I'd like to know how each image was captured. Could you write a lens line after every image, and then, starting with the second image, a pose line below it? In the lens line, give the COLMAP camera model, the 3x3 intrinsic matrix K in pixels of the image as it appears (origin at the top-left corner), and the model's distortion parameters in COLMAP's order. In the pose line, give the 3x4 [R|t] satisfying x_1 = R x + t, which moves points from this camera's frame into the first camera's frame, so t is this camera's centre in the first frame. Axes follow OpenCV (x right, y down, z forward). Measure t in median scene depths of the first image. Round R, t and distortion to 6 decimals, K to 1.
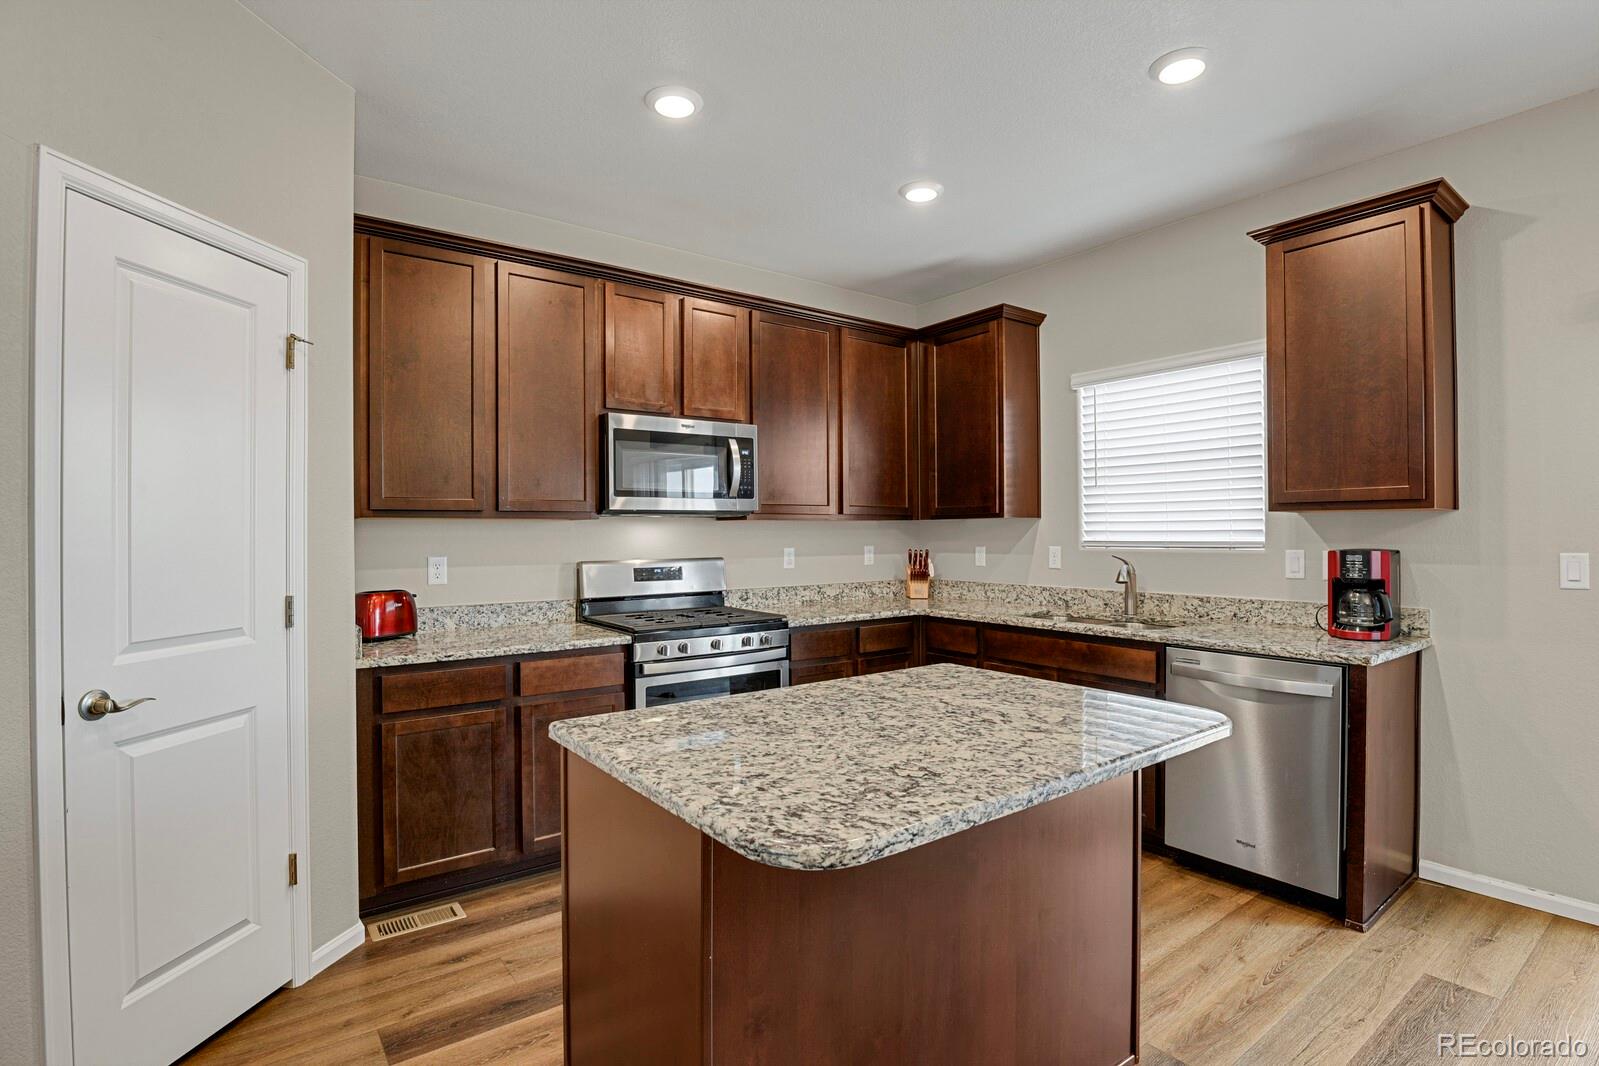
lens RADIAL K [[782.4, 0, 809.7], [0, 782.4, 529.9], [0, 0, 1]] dist [-0.025497, -0.002041]
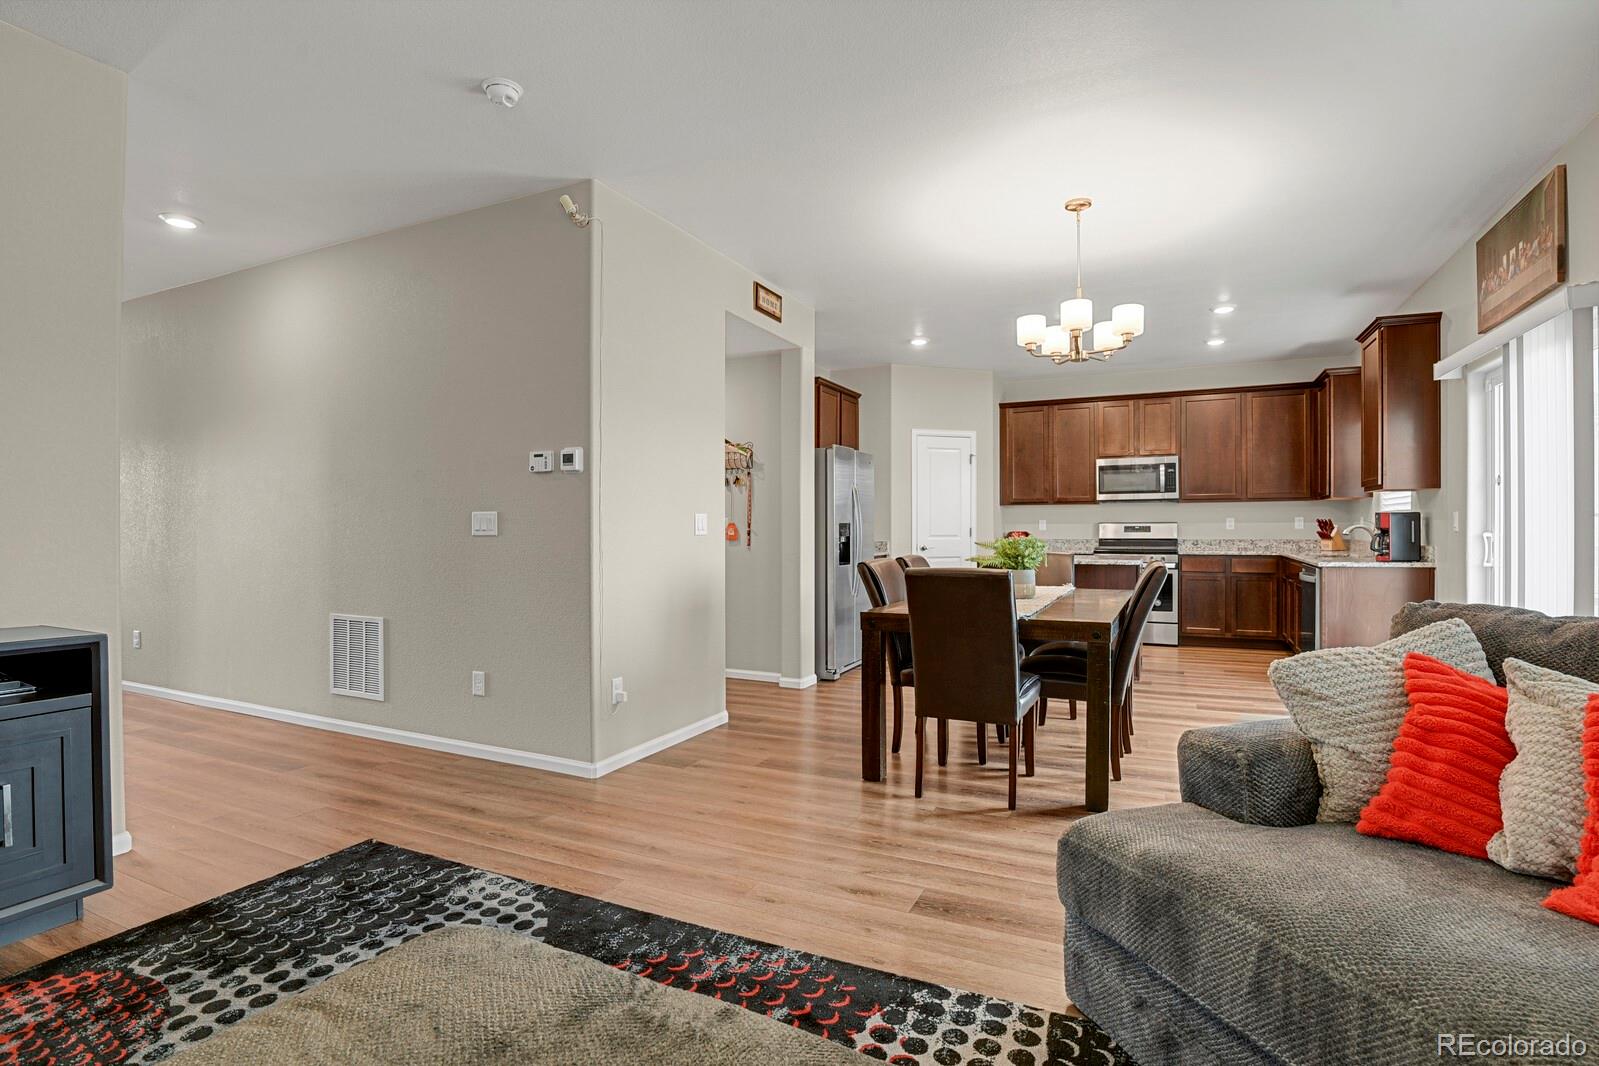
lens RADIAL K [[782.4, 0, 800.0], [0, 782.4, 530.4], [0, 0, 1]] dist [-0.025497, -0.002041]
pose [[0.459953, 0.007469, -0.887912, 1.432850], [0.003906, 0.999938, 0.010435, 0.038464], [0.887934, -0.008268, 0.459896, -0.898415]]
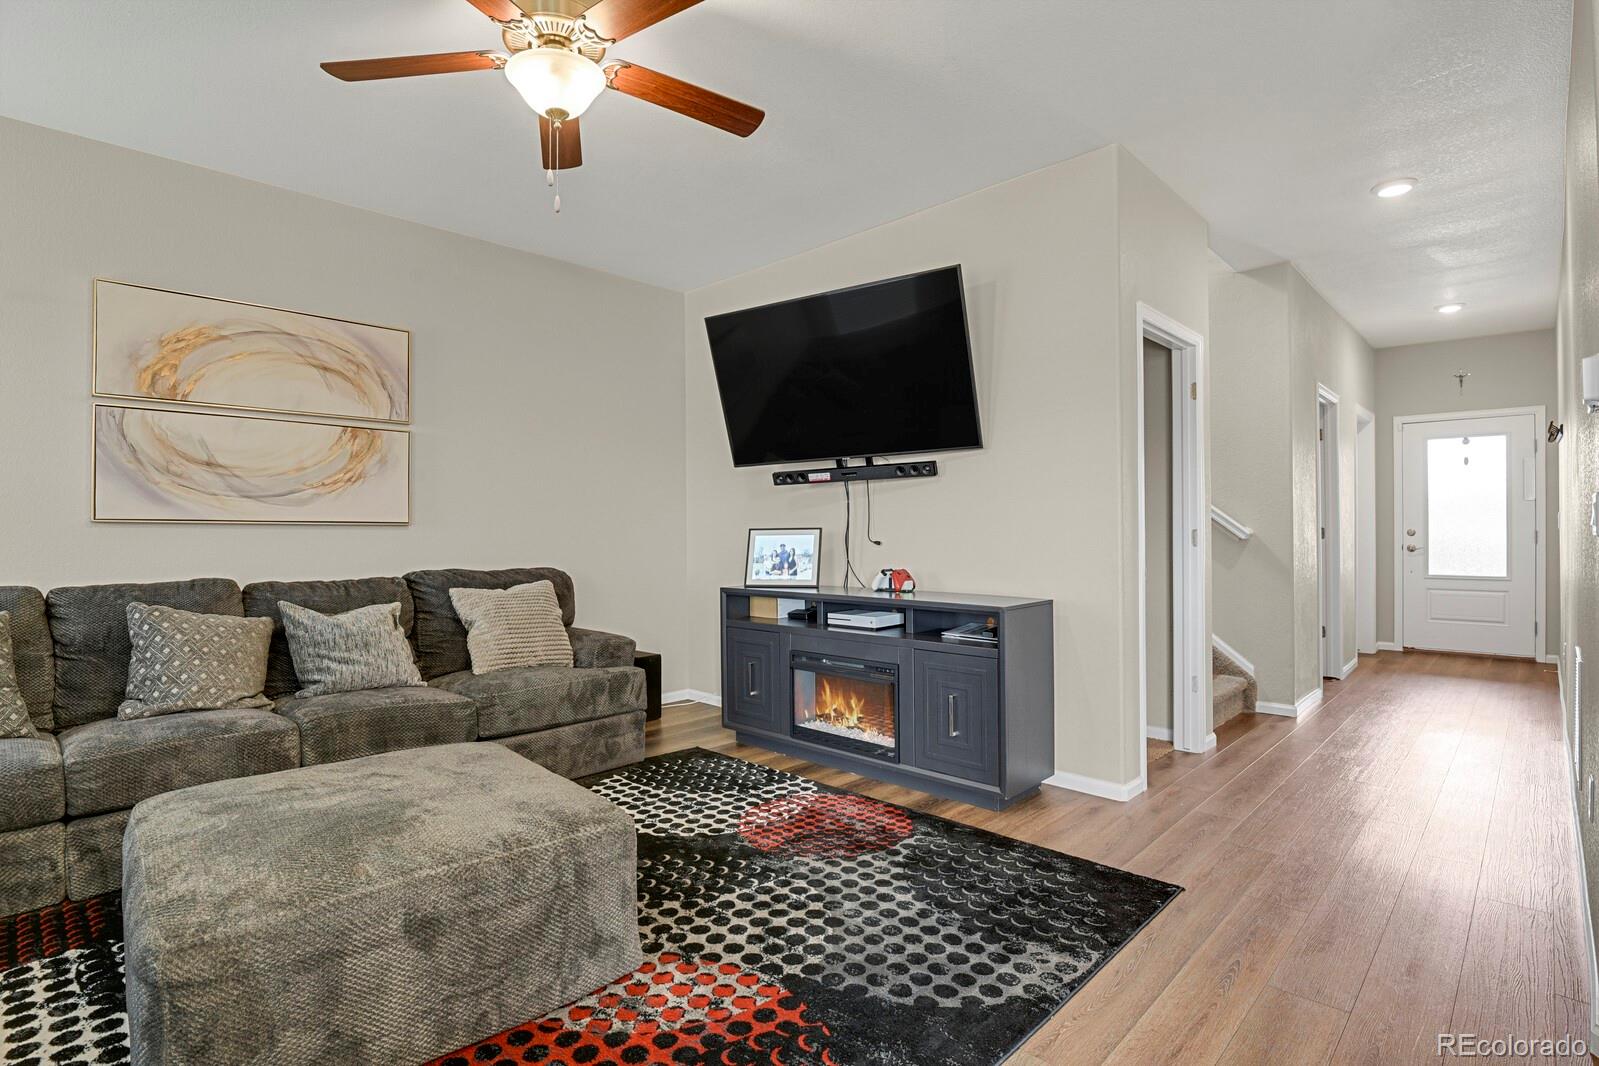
lens RADIAL K [[782.4, 0, 804.1], [0, 782.4, 532.0], [0, 0, 1]] dist [-0.025497, -0.002041]
pose [[-0.988327, 0.013755, -0.151723, 0.923757], [0.014785, 0.999875, -0.005661, 0.048487], [0.151626, -0.007838, -0.988407, -0.262795]]
